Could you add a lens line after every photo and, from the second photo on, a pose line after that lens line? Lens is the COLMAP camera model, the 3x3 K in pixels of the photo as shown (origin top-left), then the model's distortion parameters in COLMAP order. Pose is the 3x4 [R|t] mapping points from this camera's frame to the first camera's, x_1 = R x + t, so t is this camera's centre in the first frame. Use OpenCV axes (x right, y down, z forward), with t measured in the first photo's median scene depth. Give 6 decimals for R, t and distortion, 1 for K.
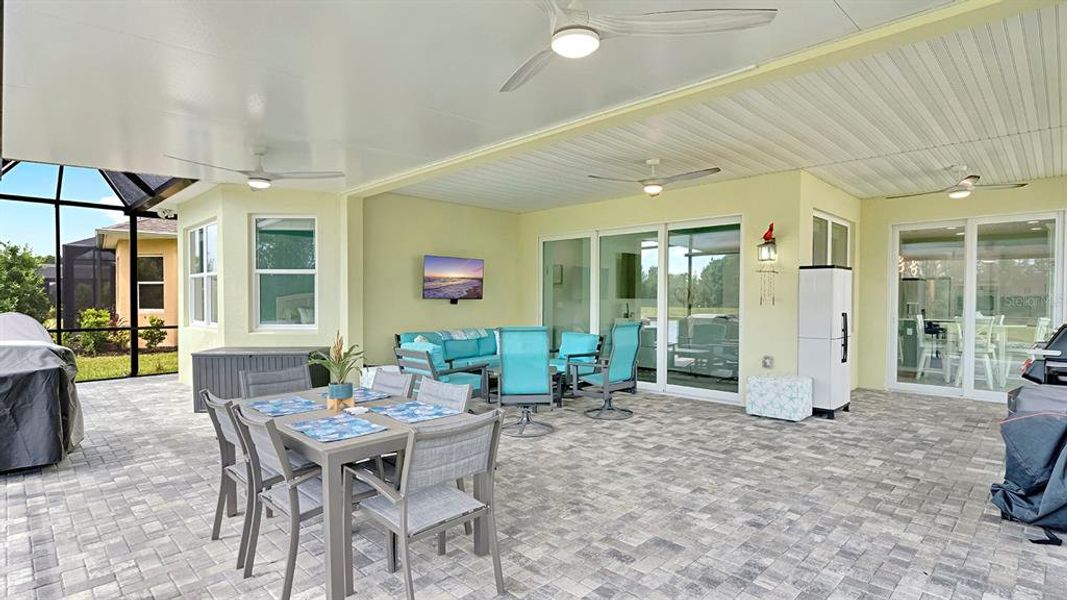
lens RADIAL K [[509.7, 0, 534.1], [0, 509.7, 304.1], [0, 0, 1]] dist [0.000401, 0.001515]
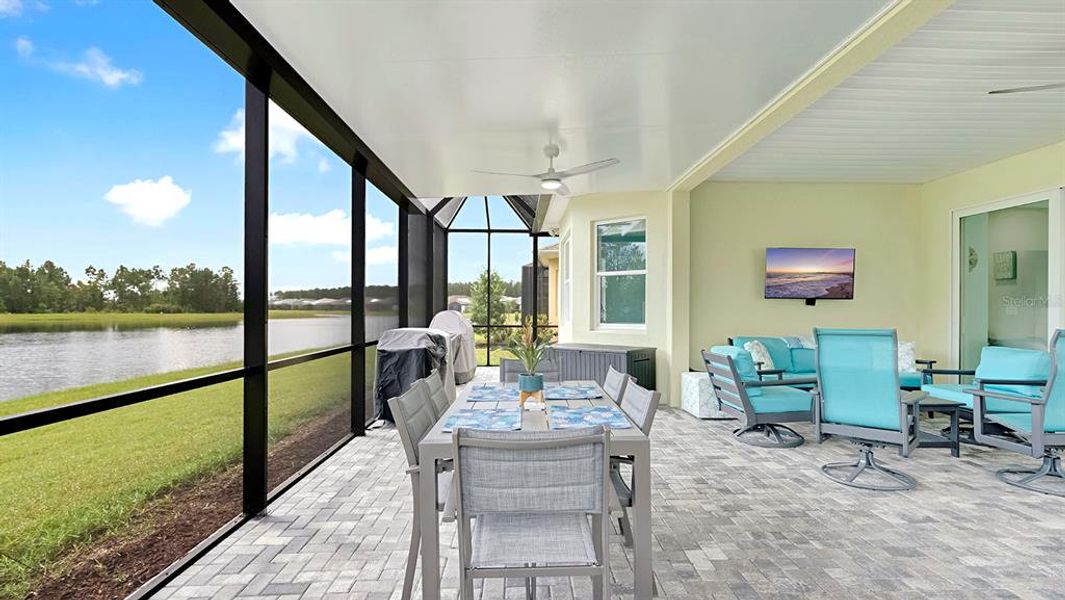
lens RADIAL K [[508.8, 0, 532.0], [0, 508.8, 302.6], [0, 0, 1]] dist [0.000401, 0.001515]
pose [[0.733898, -0.005786, -0.679235, 0.106907], [-0.007357, 0.999837, -0.016466, 0.018878], [0.679219, 0.017082, 0.733737, 0.148781]]
